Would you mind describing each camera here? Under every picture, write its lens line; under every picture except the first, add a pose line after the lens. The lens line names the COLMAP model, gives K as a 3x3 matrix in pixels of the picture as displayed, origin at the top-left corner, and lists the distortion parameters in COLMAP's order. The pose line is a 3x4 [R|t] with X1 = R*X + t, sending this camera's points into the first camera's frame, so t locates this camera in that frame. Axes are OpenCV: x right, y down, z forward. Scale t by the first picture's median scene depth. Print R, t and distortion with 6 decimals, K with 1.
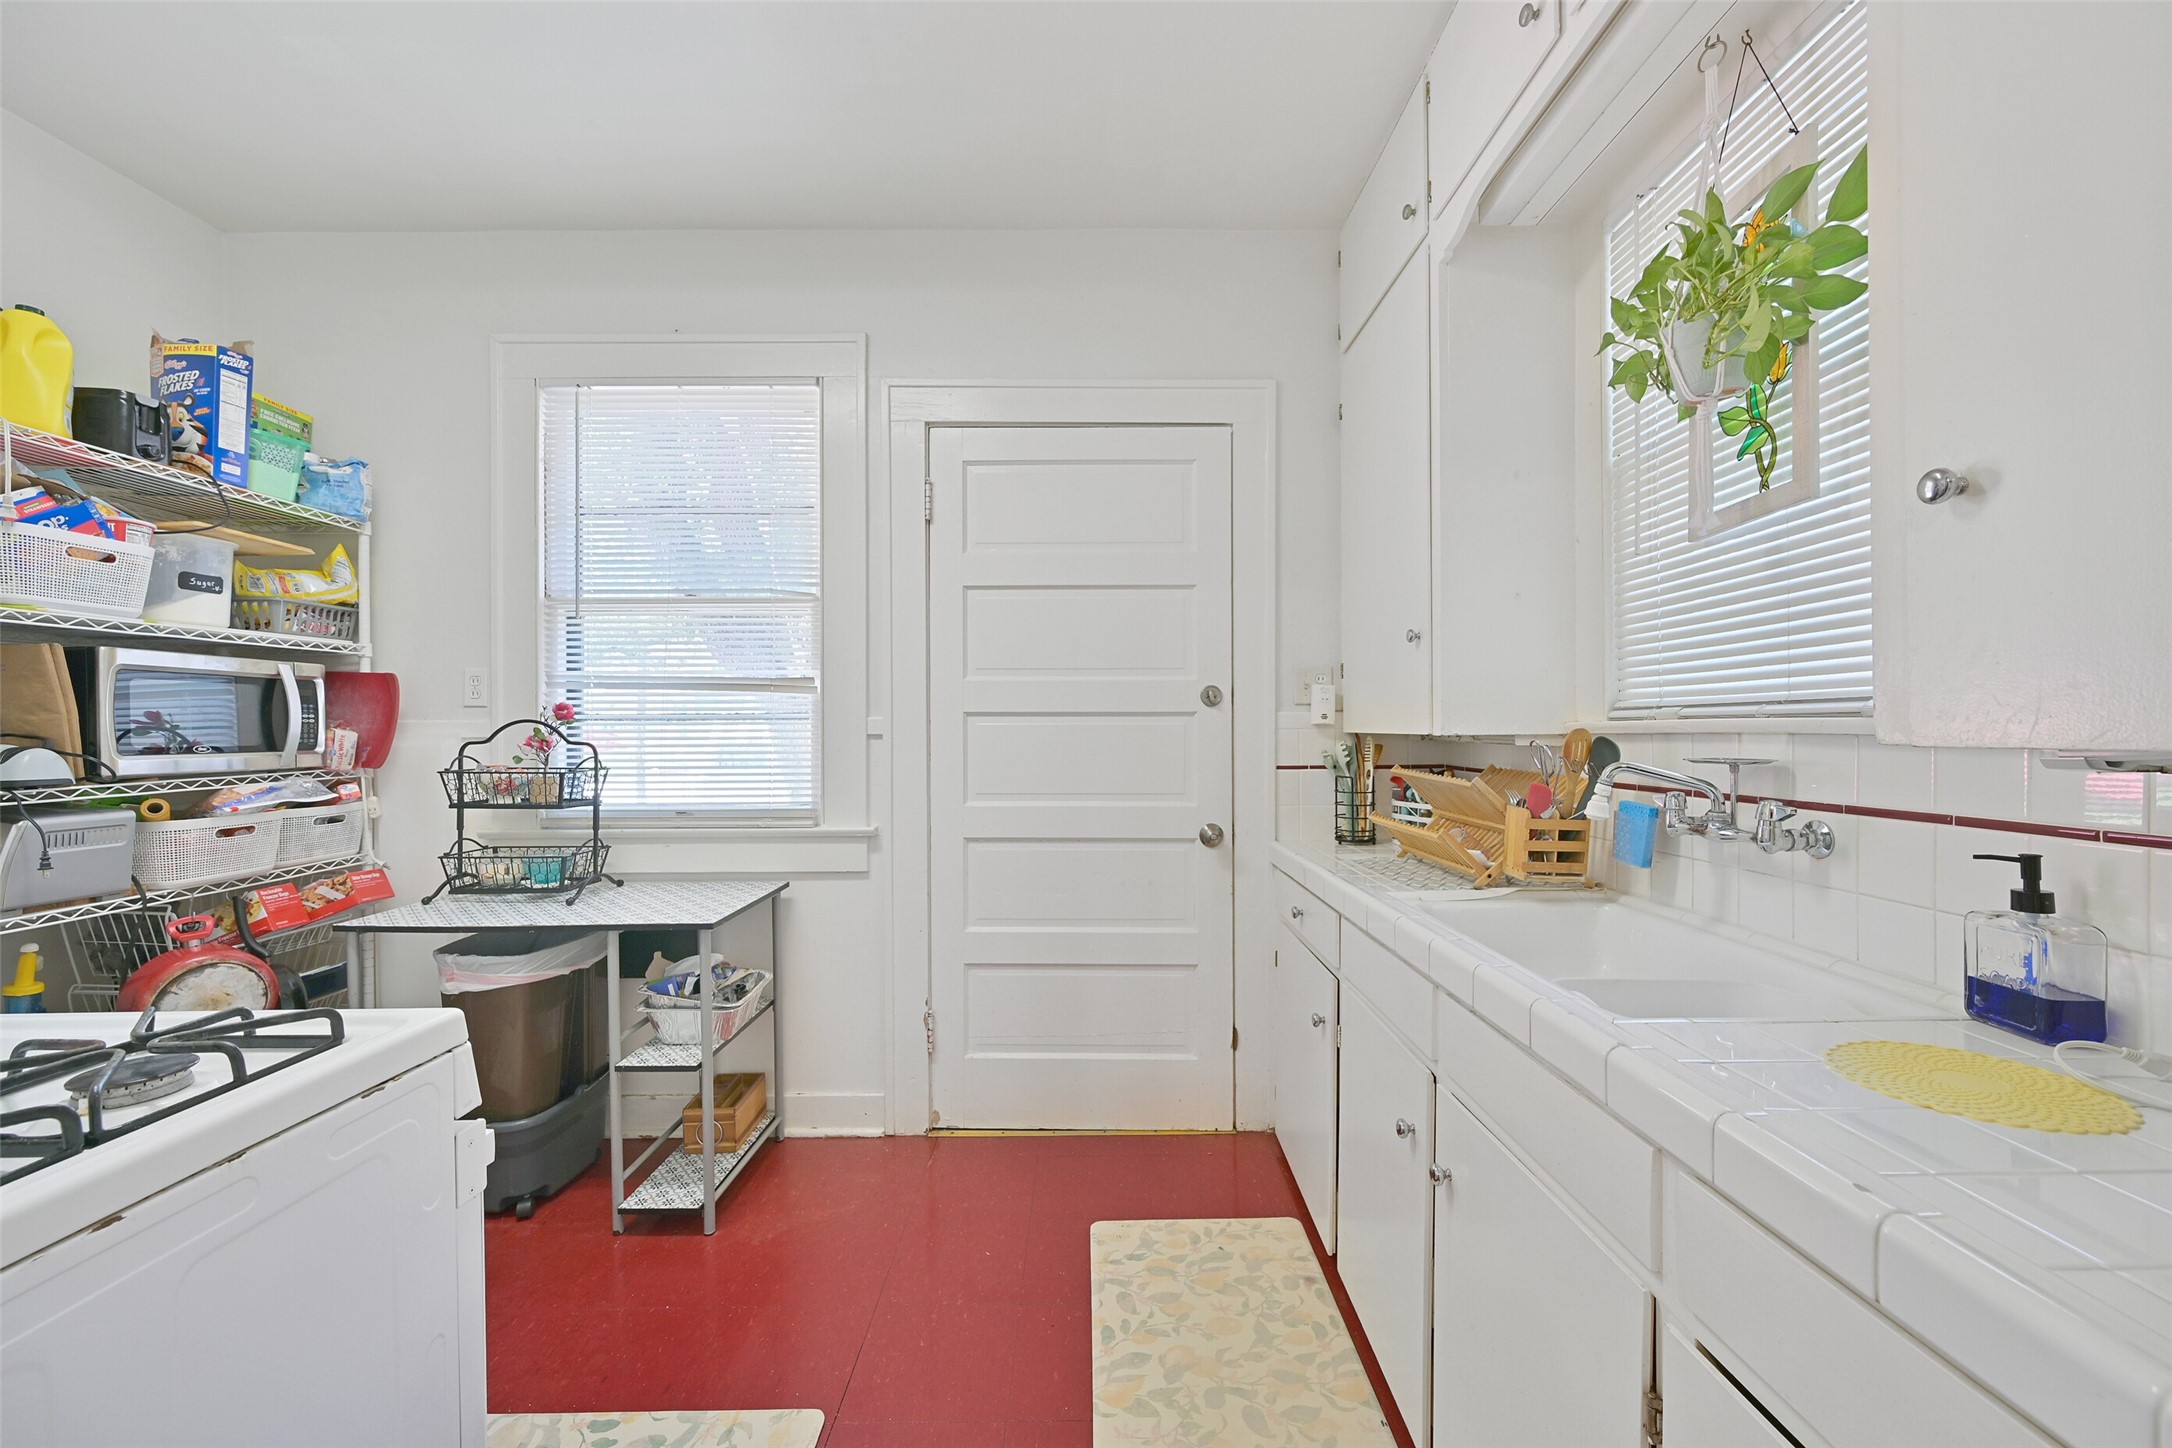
lens RADIAL K [[851.1, 0, 1096.7], [0, 851.1, 729.0], [0, 0, 1]] dist [-0.001305, 0.000516]
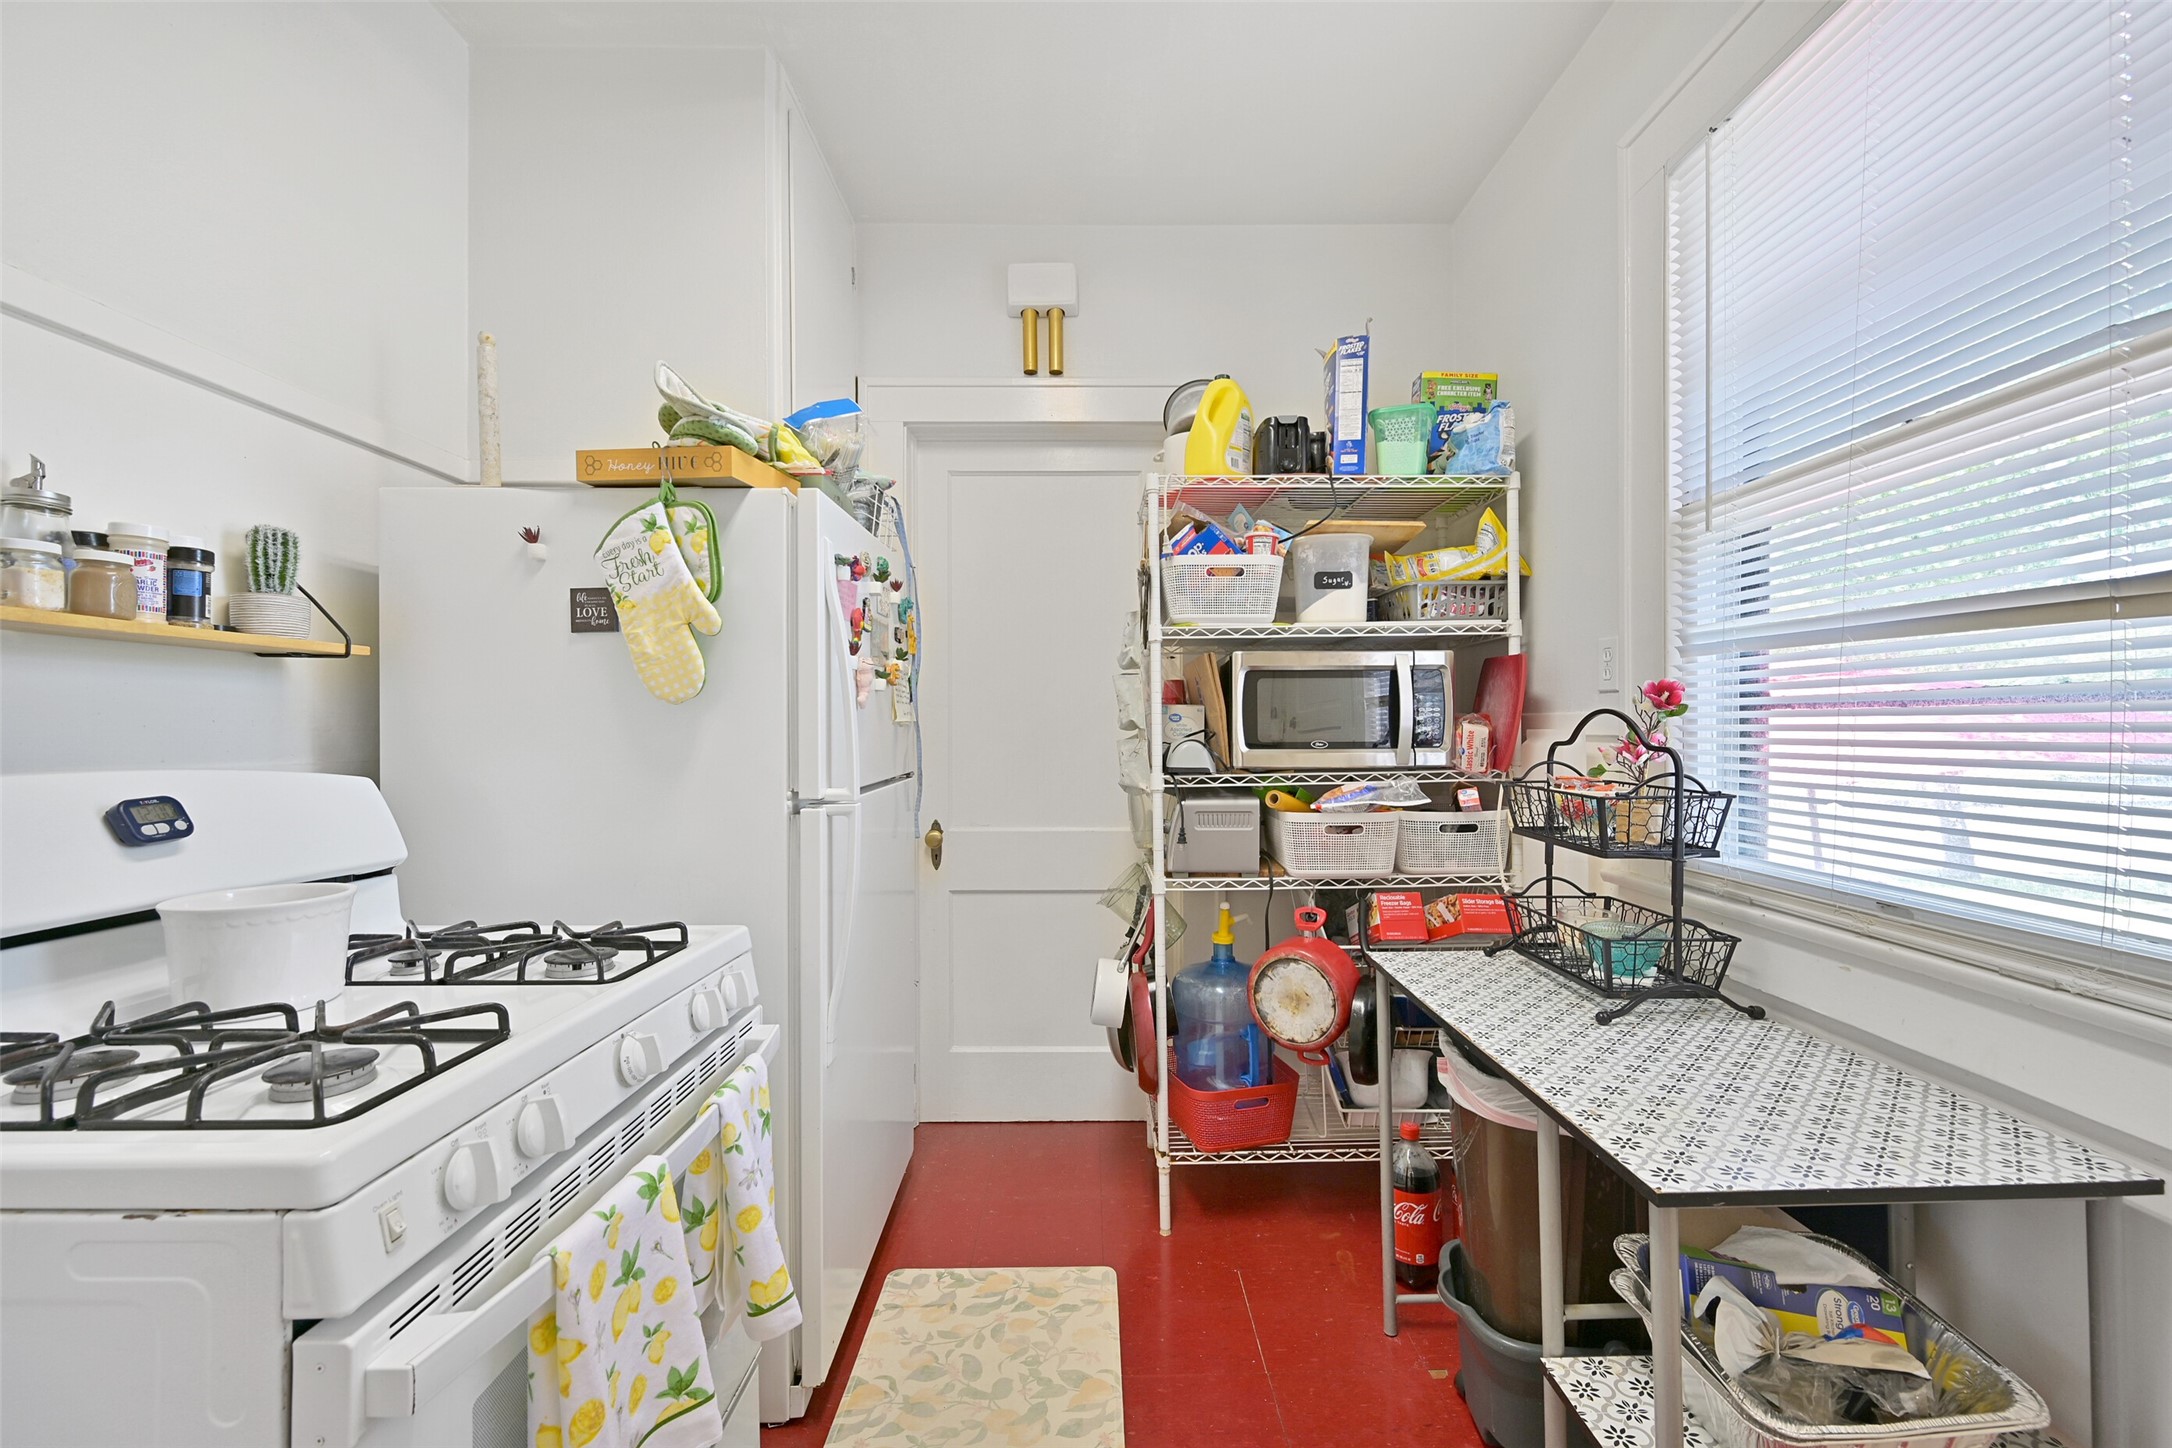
lens RADIAL K [[851.1, 0, 1096.7], [0, 851.1, 729.0], [0, 0, 1]] dist [-0.001305, 0.000516]
pose [[0.003038, 0.005002, -0.999983, -0.037254], [0.005673, 0.999971, 0.005019, -0.001118], [0.999979, -0.005688, 0.003009, 0.696748]]
